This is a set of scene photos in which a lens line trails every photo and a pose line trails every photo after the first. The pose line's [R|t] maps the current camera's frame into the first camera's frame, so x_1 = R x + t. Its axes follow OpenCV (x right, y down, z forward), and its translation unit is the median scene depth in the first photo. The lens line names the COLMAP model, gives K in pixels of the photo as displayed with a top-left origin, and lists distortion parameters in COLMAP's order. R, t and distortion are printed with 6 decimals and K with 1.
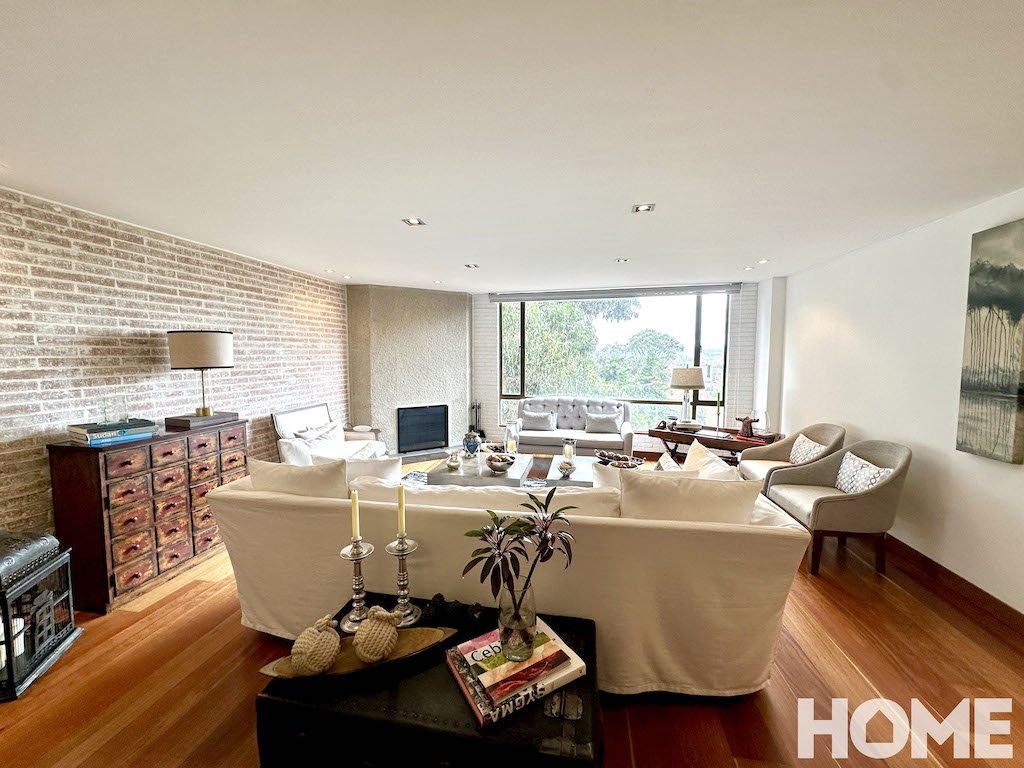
lens RADIAL K [[407.1, 0, 512.6], [0, 407.1, 383.8], [0, 0, 1]] dist [-0.005571, 0.001406]
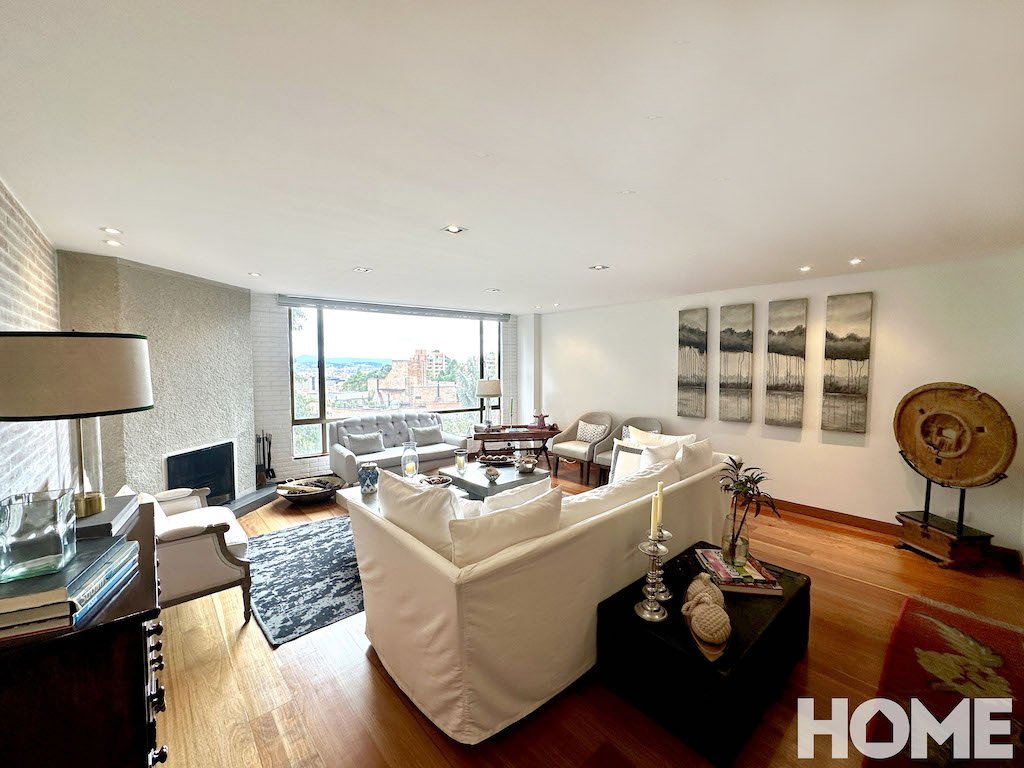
lens RADIAL K [[407.1, 0, 511.5], [0, 407.1, 383.0], [0, 0, 1]] dist [-0.005571, 0.001406]
pose [[0.617031, -0.037230, 0.786057, -0.617611], [0.061964, 0.998077, -0.001368, -0.030655], [-0.784495, 0.049551, 0.618152, 0.240467]]
